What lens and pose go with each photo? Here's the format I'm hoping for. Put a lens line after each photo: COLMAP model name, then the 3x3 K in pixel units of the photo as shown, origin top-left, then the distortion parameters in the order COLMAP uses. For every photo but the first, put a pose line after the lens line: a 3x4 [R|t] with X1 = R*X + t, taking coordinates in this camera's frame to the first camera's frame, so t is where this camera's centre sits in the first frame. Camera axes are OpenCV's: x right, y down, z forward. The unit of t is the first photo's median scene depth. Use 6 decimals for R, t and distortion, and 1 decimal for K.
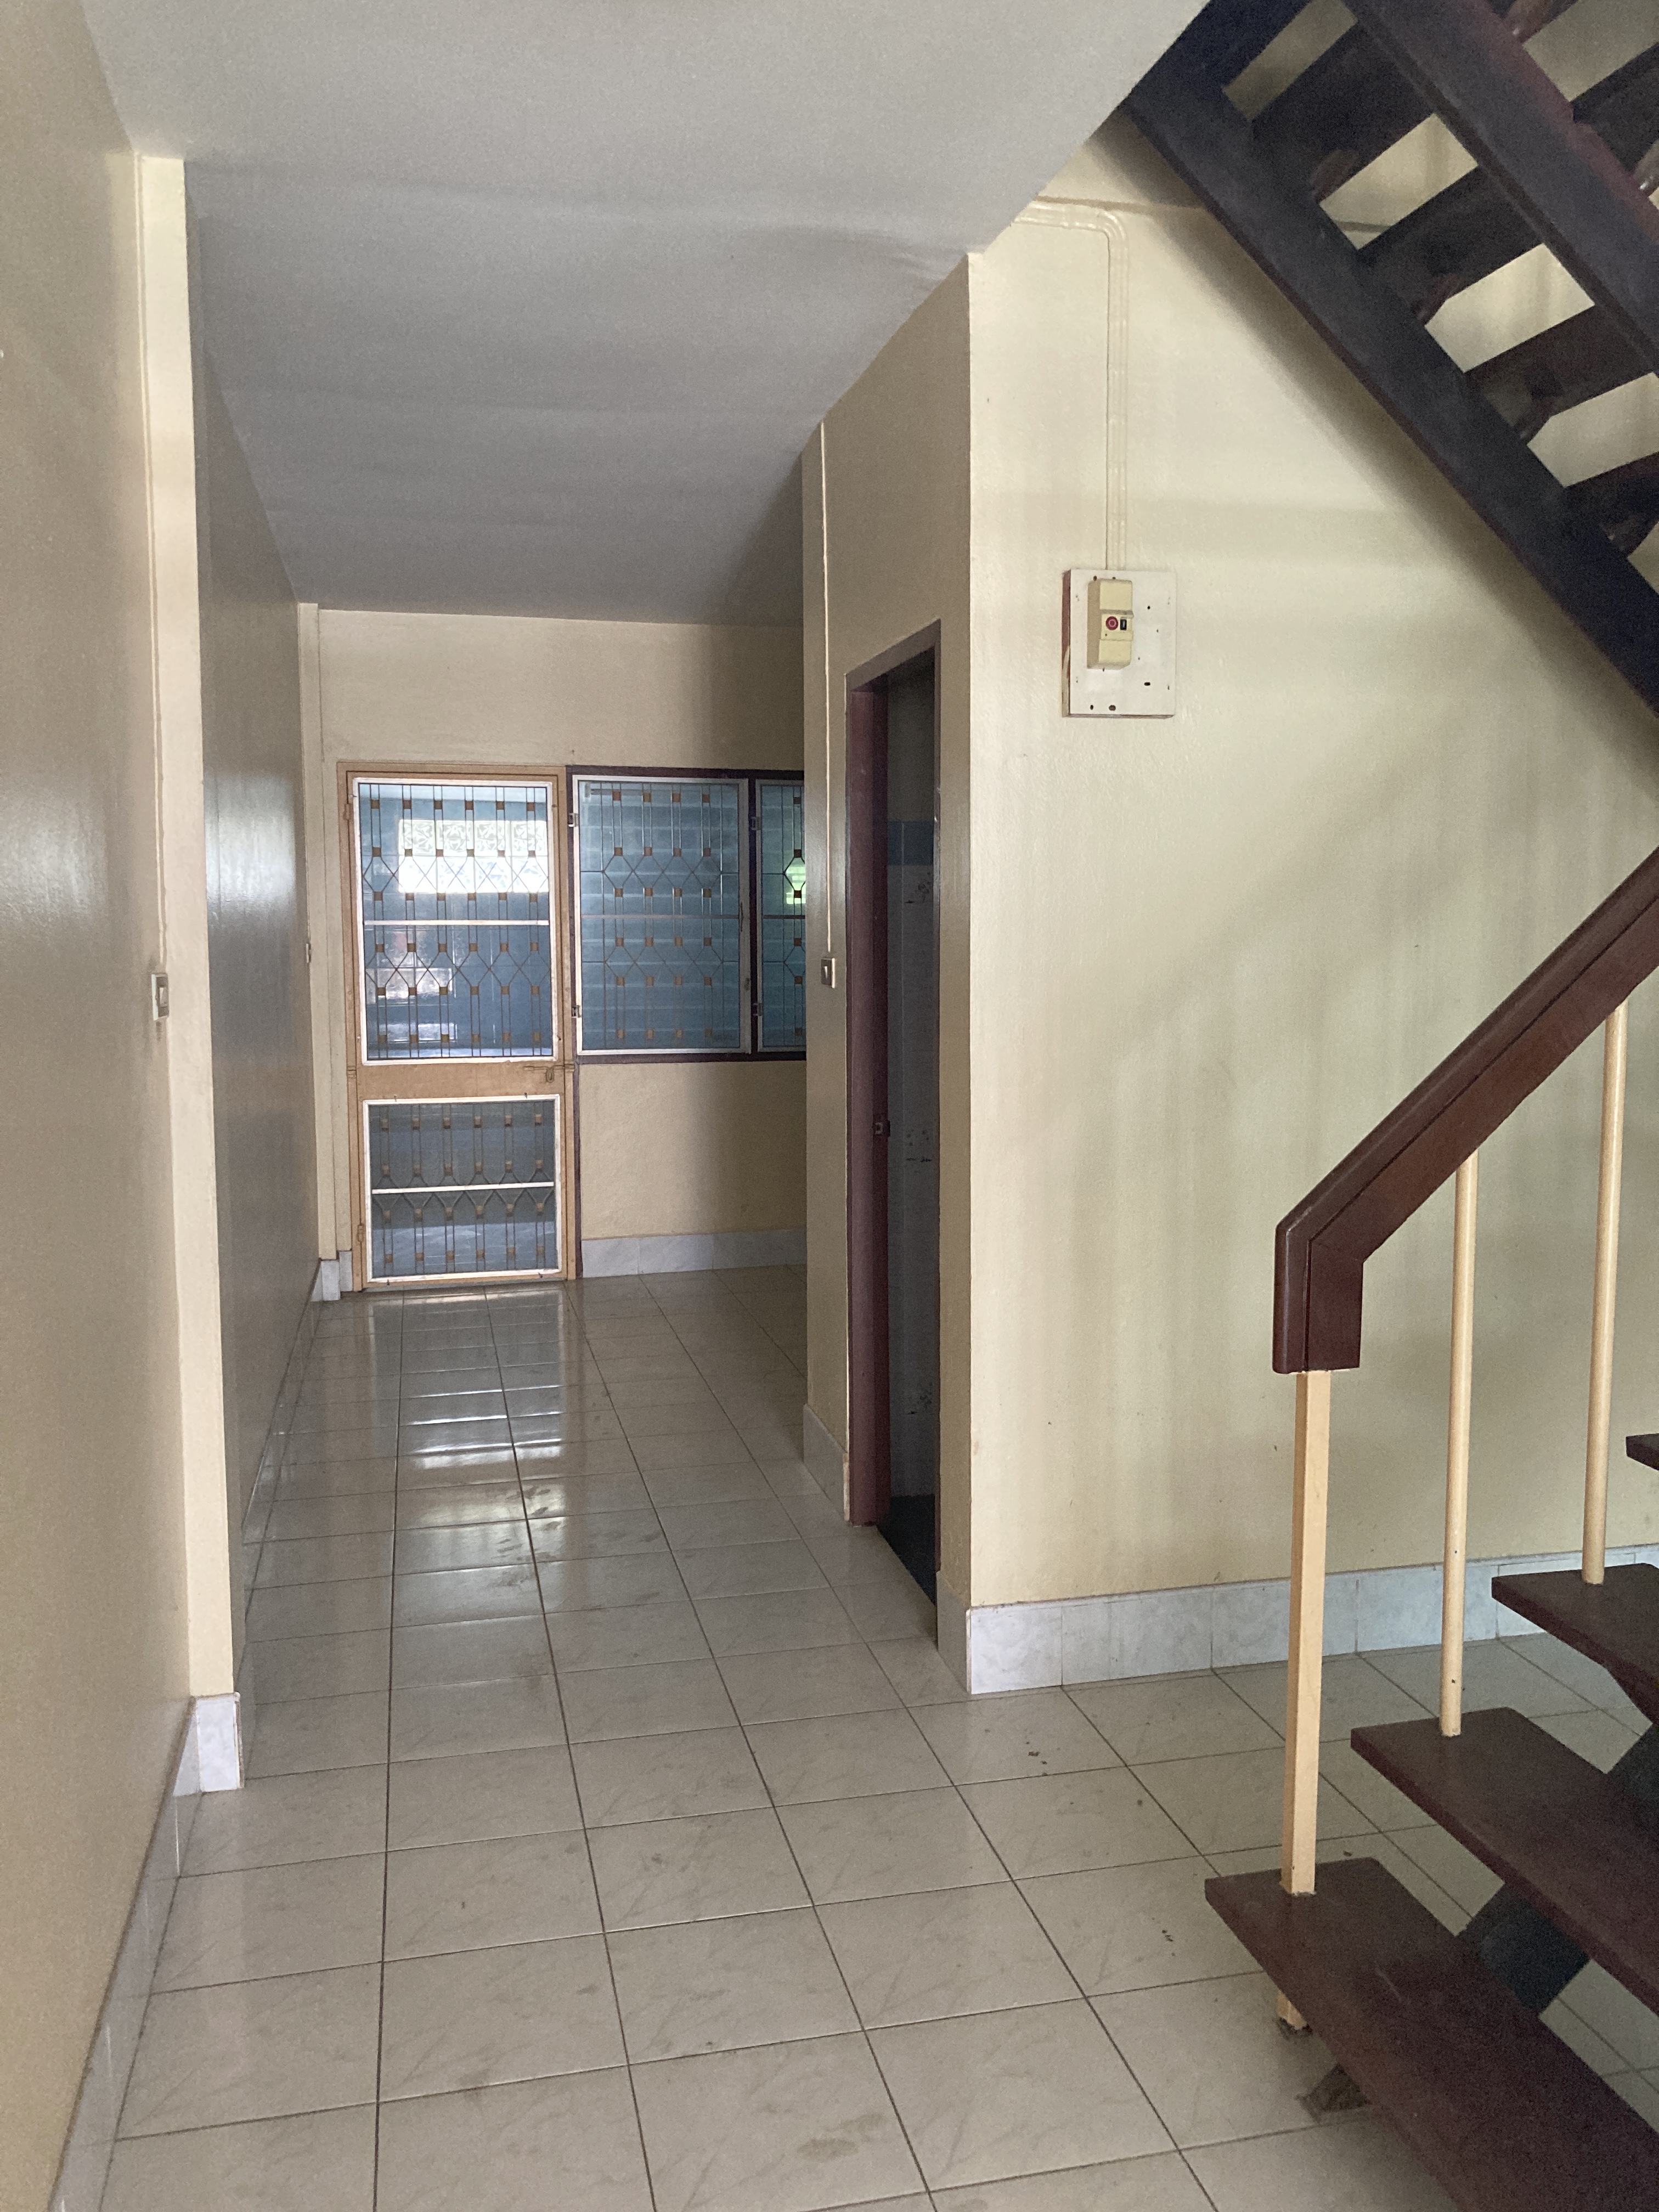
lens RADIAL K [[1793.2, 0, 829.5], [0, 1793.2, 1112.1], [0, 0, 1]] dist [-0.045546, -0.004291]
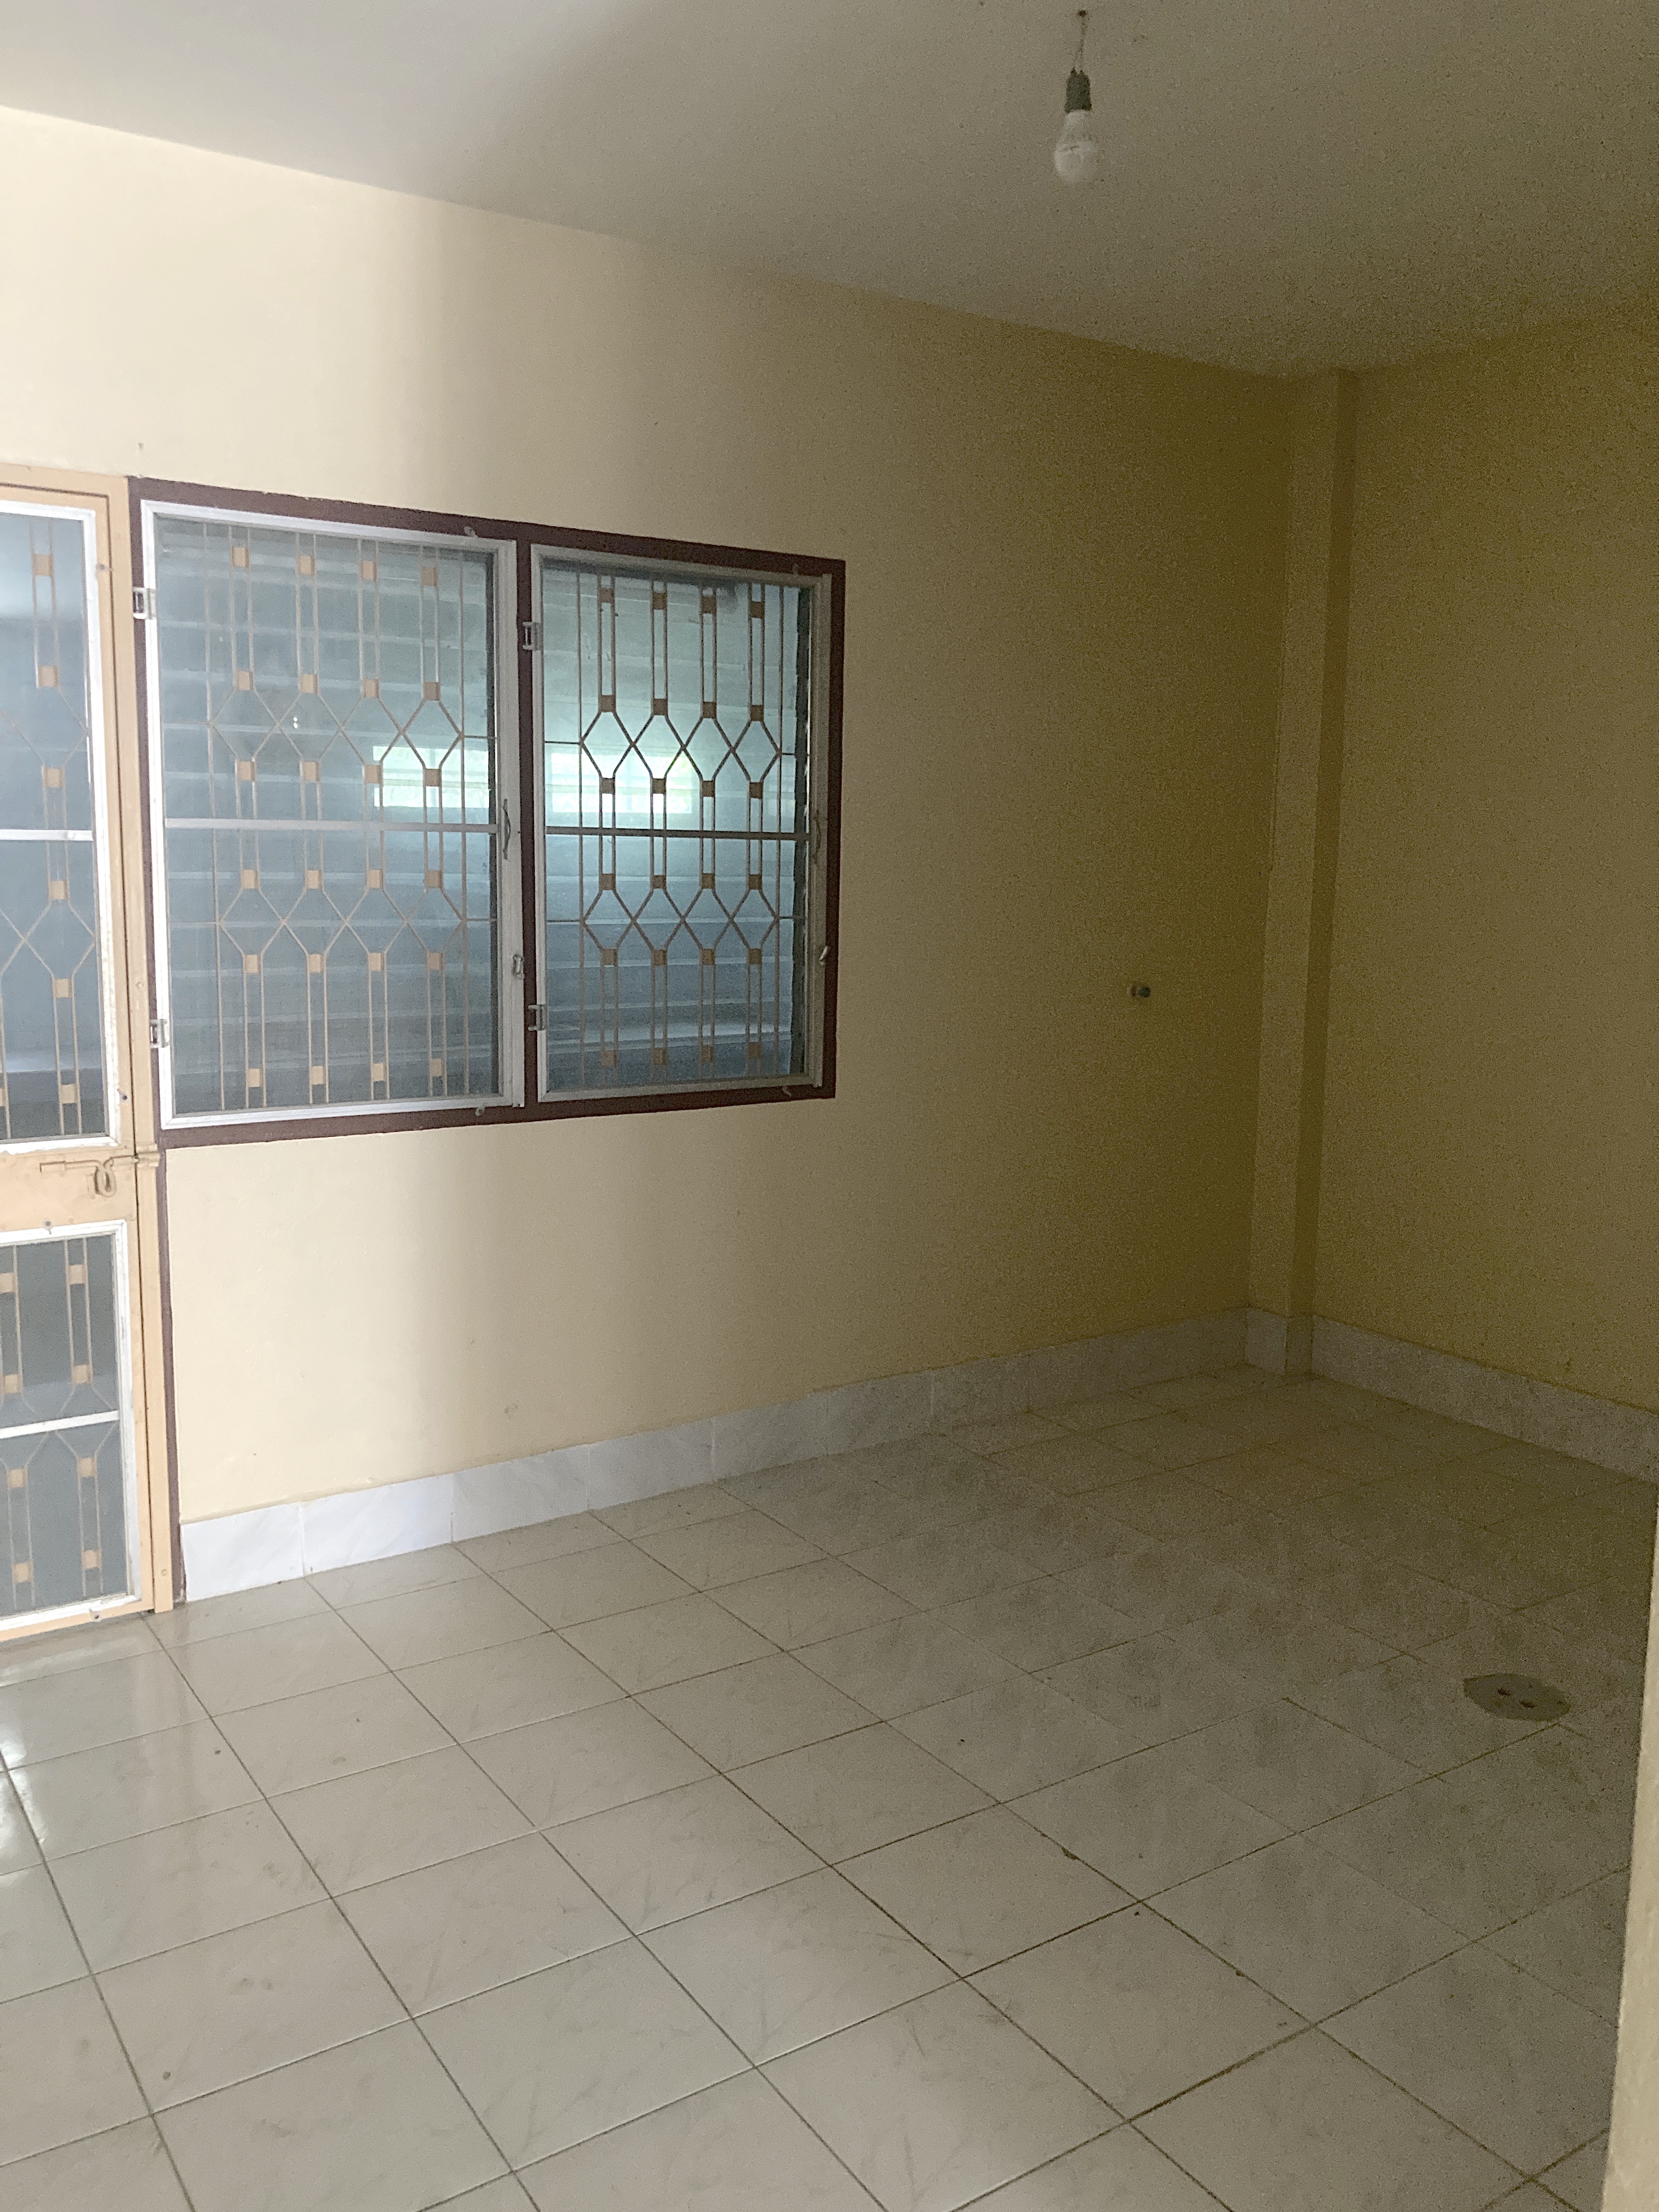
lens RADIAL K [[1793.2, 0, 832.8], [0, 1793.2, 1090.9], [0, 0, 1]] dist [-0.045546, -0.004291]
pose [[0.939871, -0.030718, 0.340147, -0.133939], [0.018703, 0.999082, 0.038545, -0.055529], [-0.341018, -0.029865, 0.939582, 0.516937]]
